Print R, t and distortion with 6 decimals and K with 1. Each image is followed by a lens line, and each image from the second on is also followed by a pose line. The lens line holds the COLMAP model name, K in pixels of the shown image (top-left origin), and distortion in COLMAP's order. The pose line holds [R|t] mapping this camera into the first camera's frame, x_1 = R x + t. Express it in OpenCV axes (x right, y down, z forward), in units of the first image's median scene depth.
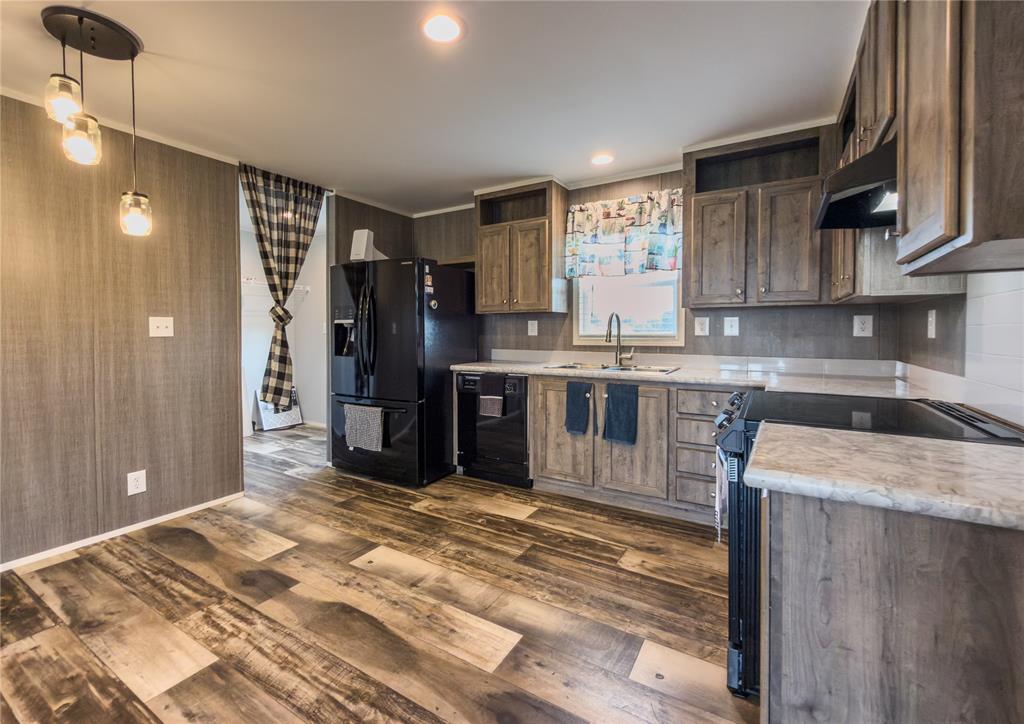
lens RADIAL K [[463.5, 0, 434.1], [0, 463.5, 338.5], [0, 0, 1]] dist [0.000333, -0.000038]
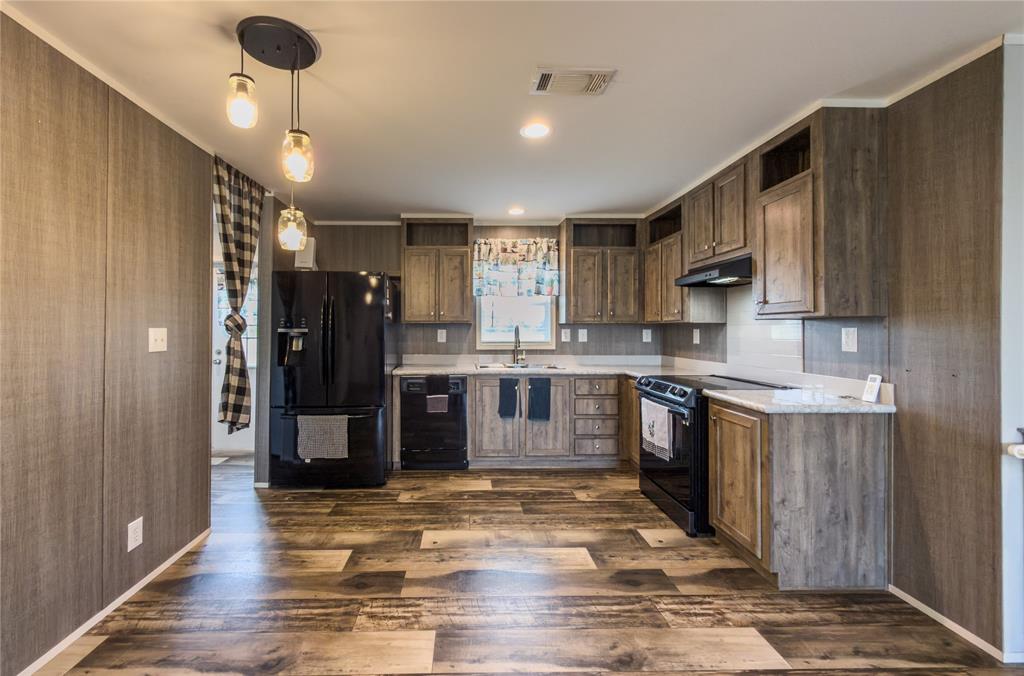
lens RADIAL K [[471.4, 0, 470.8], [0, 471.4, 325.9], [0, 0, 1]] dist [-0.000275, -0.000090]
pose [[0.803828, 0.008925, 0.594795, -0.564595], [0.008014, 0.999634, -0.025830, -0.020815], [-0.594808, 0.025530, 0.803462, -0.010397]]
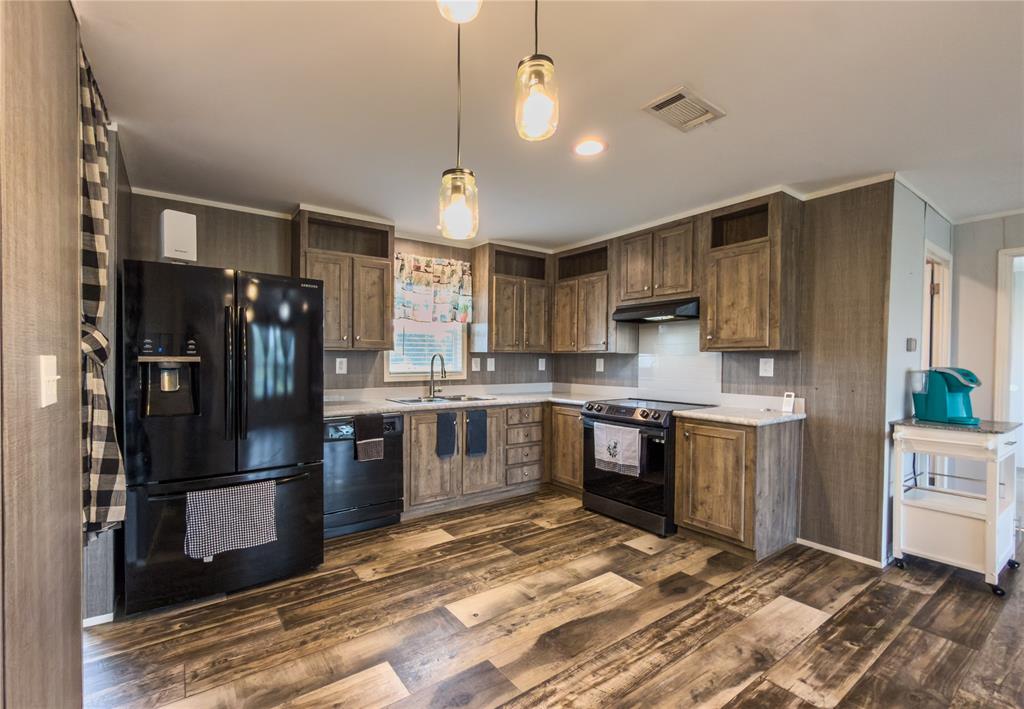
lens RADIAL K [[463.7, 0, 537.8], [0, 463.7, 367.4], [0, 0, 1]] dist [0.000406, -0.000077]
pose [[0.289931, -0.013508, 0.956952, -0.744228], [0.013154, 0.999862, 0.010128, -0.030399], [-0.956957, 0.009651, 0.290069, 0.432186]]
